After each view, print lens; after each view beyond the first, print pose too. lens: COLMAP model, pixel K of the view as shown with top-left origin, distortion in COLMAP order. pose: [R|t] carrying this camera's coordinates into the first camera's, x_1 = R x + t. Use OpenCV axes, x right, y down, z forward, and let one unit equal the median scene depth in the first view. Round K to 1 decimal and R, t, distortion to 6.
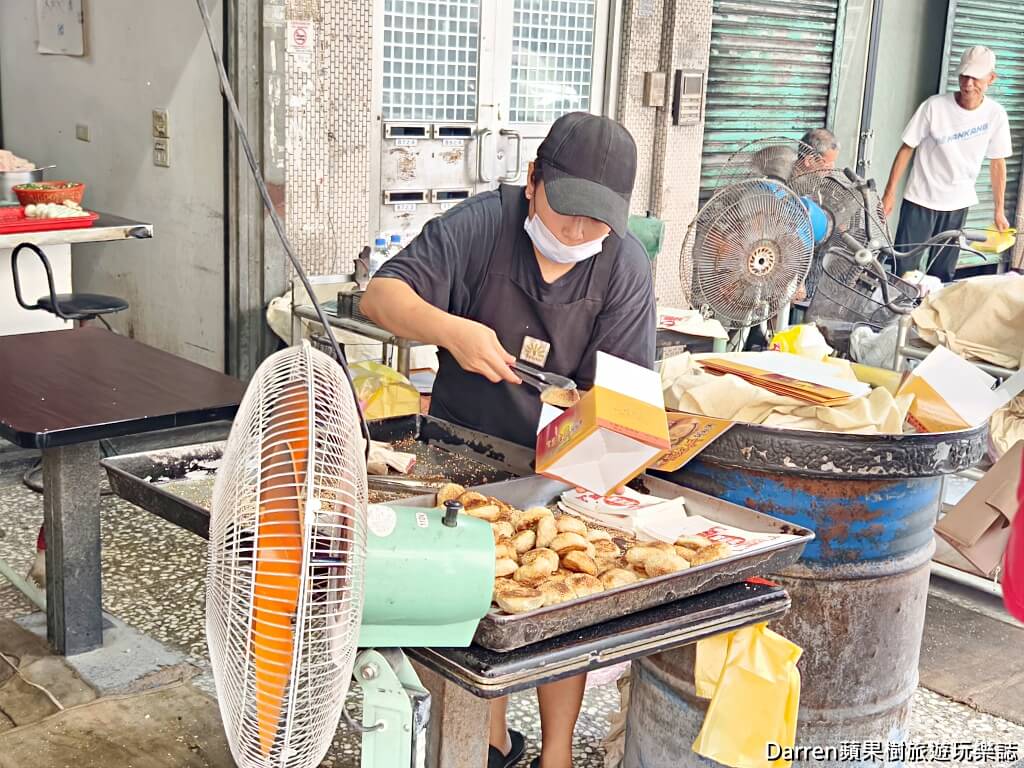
lens RADIAL K [[1370.5, 0, 513.3], [0, 1370.5, 400.0], [0, 0, 1]] dist [0.206261, -0.745532]
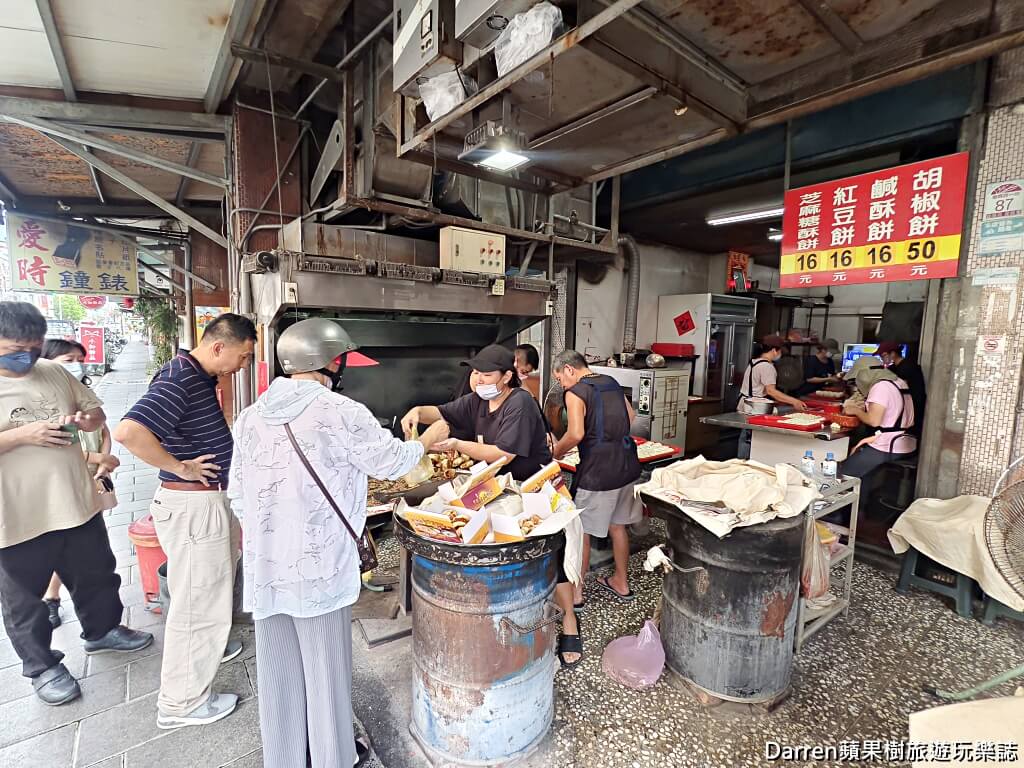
lens RADIAL K [[485.4, 0, 512.4], [0, 485.4, 386.7], [0, 0, 1]] dist [0.000293, 0.001113]
pose [[-0.106178, 0.060166, -0.992525, 0.864865], [-0.259369, 0.961937, 0.086058, -0.233684], [0.959924, 0.266567, -0.086531, 1.023782]]
